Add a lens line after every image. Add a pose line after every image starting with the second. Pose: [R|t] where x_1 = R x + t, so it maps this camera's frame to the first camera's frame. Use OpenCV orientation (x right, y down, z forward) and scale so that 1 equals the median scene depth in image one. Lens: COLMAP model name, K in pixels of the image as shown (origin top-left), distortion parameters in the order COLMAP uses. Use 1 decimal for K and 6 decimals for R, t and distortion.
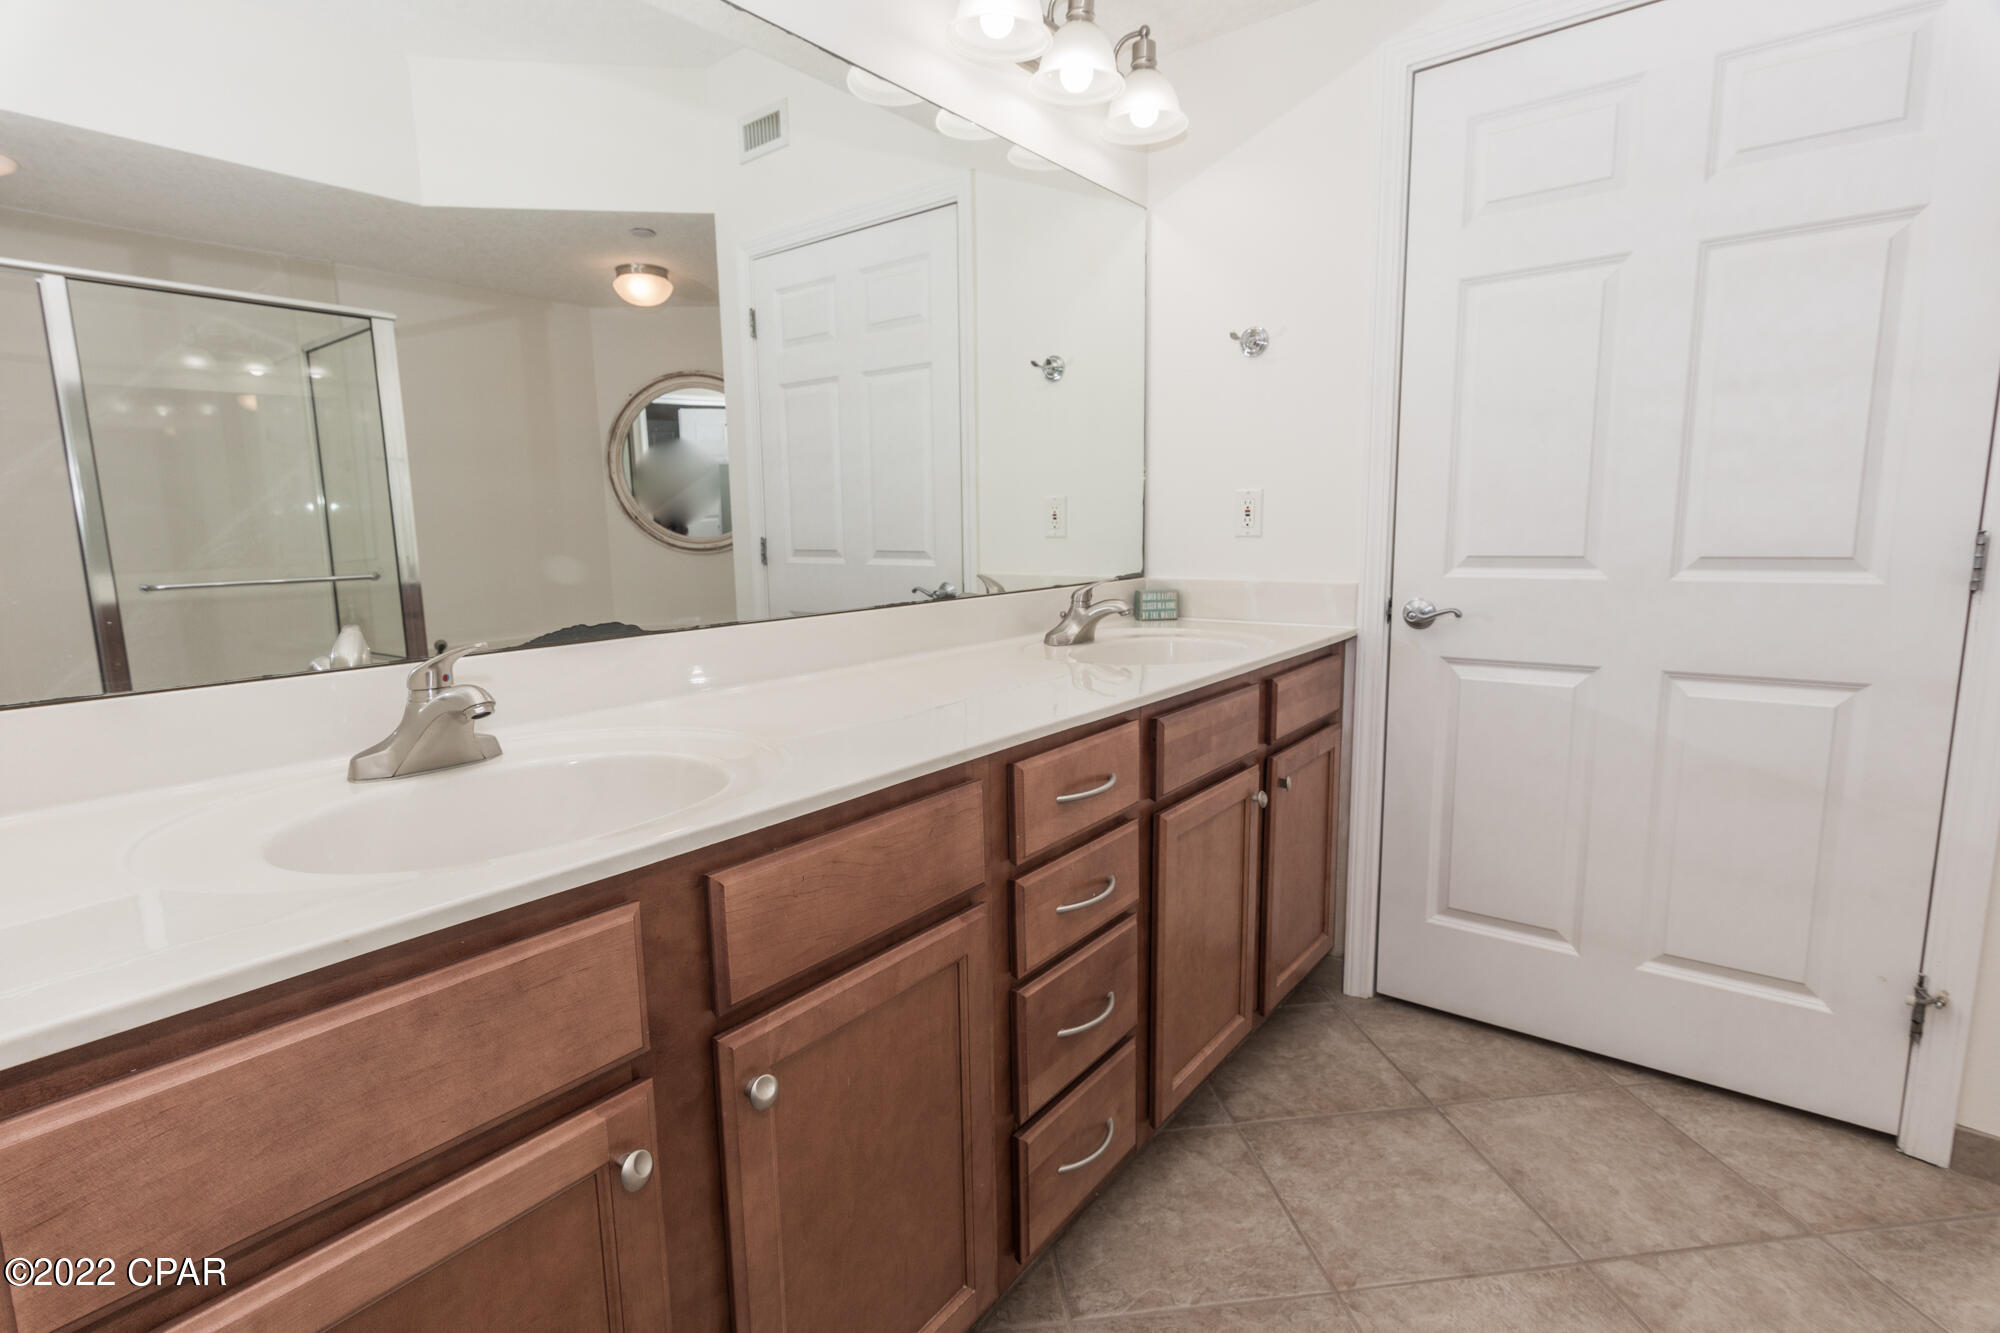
lens RADIAL K [[980.9, 0, 982.0], [0, 980.9, 671.6], [0, 0, 1]] dist [0.002679, 0.000160]
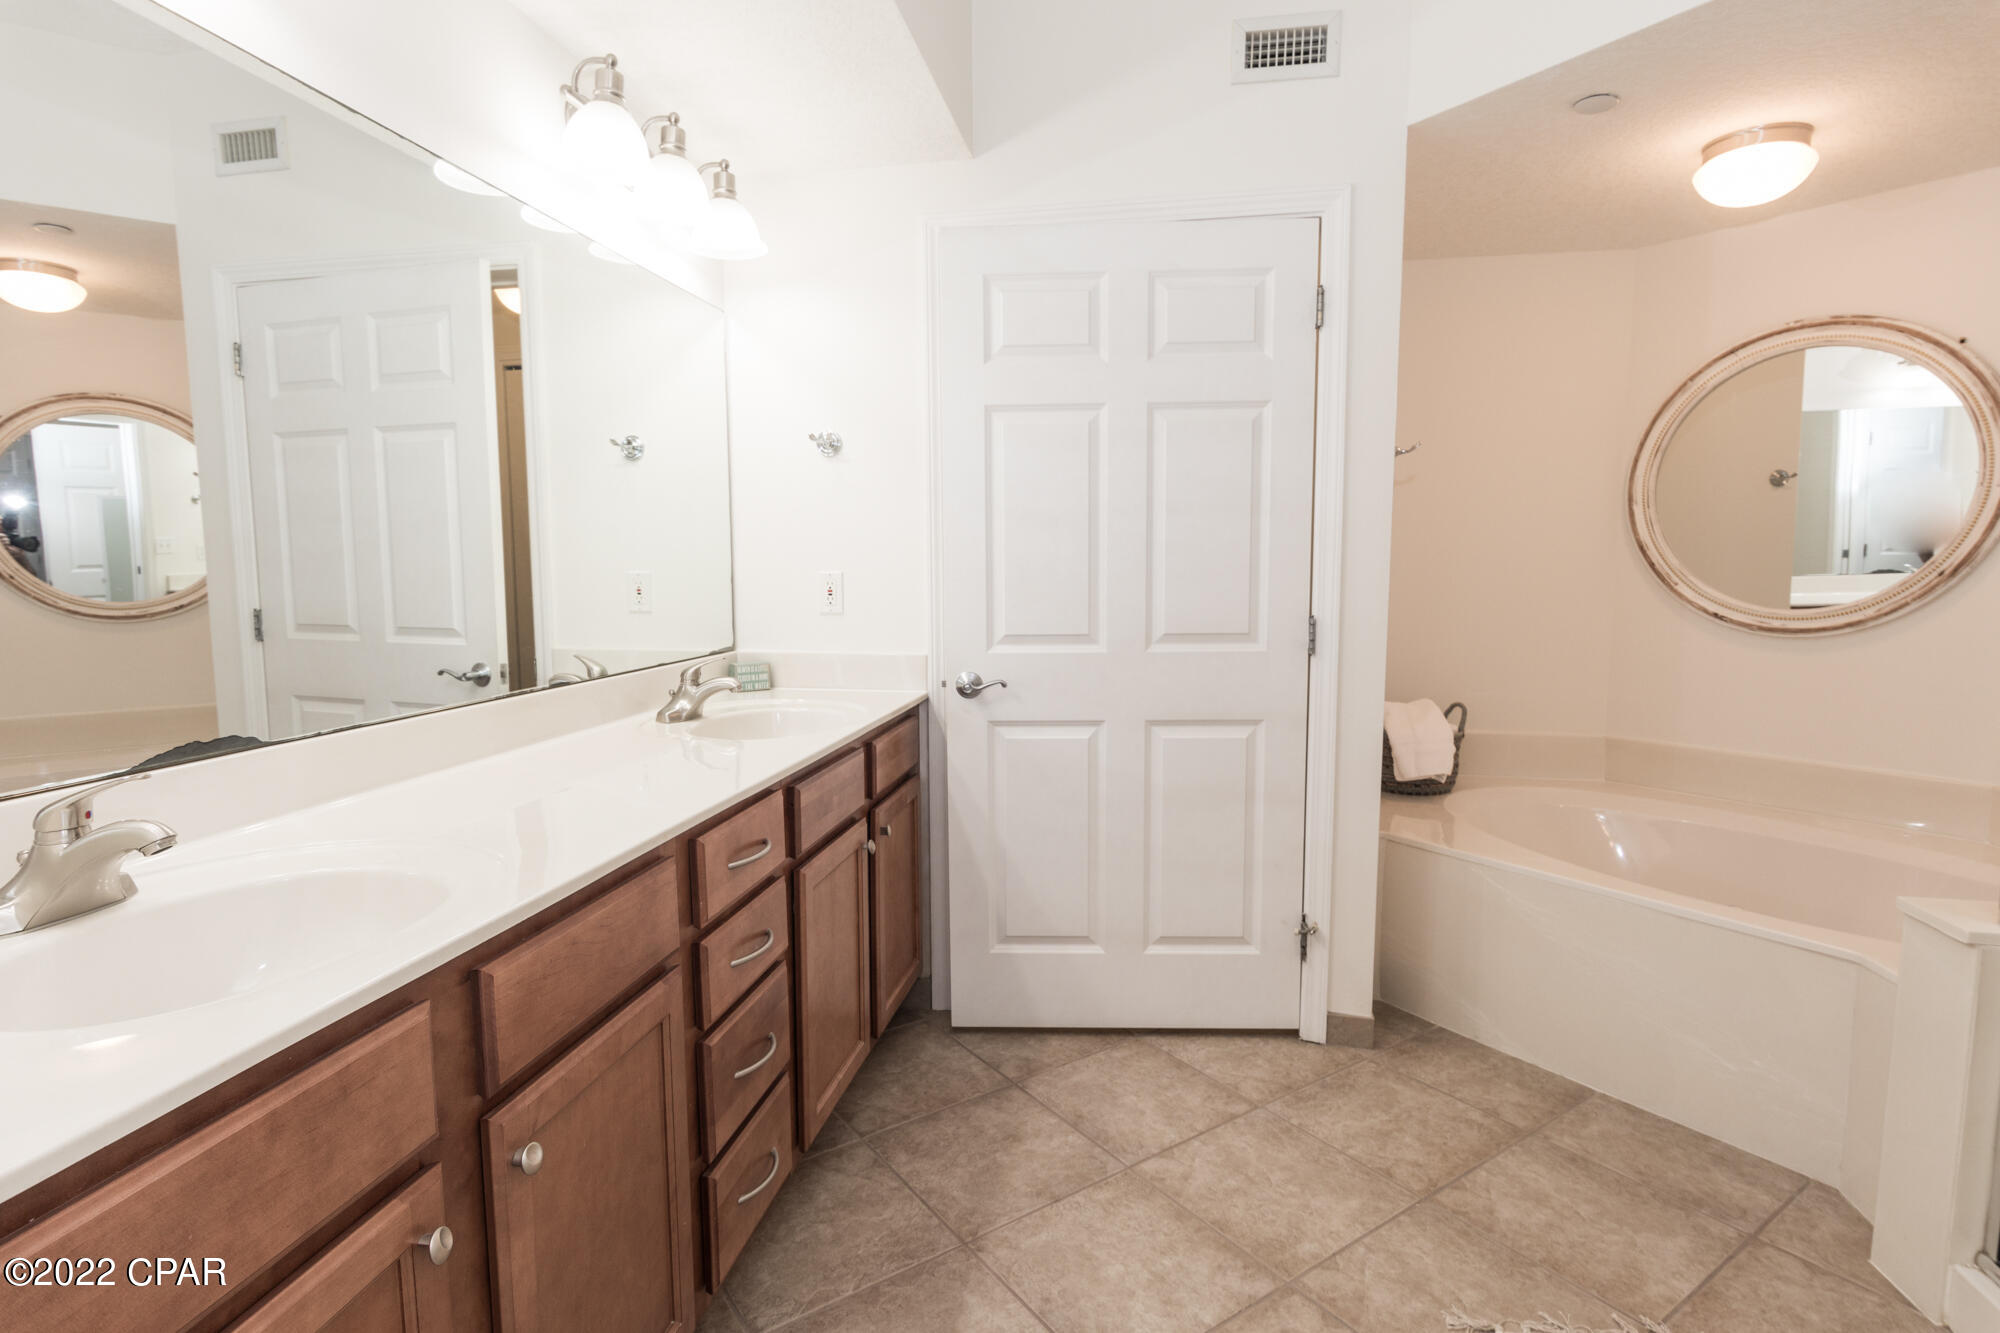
lens RADIAL K [[1069.2, 0, 1000.0], [0, 1069.2, 666.5], [0, 0, 1]] dist [0.001715, -0.000259]
pose [[0.879165, -0.036965, 0.475081, -0.192493], [0.059932, 0.997647, -0.033283, -0.034756], [-0.472733, 0.057734, 0.879312, -0.216443]]
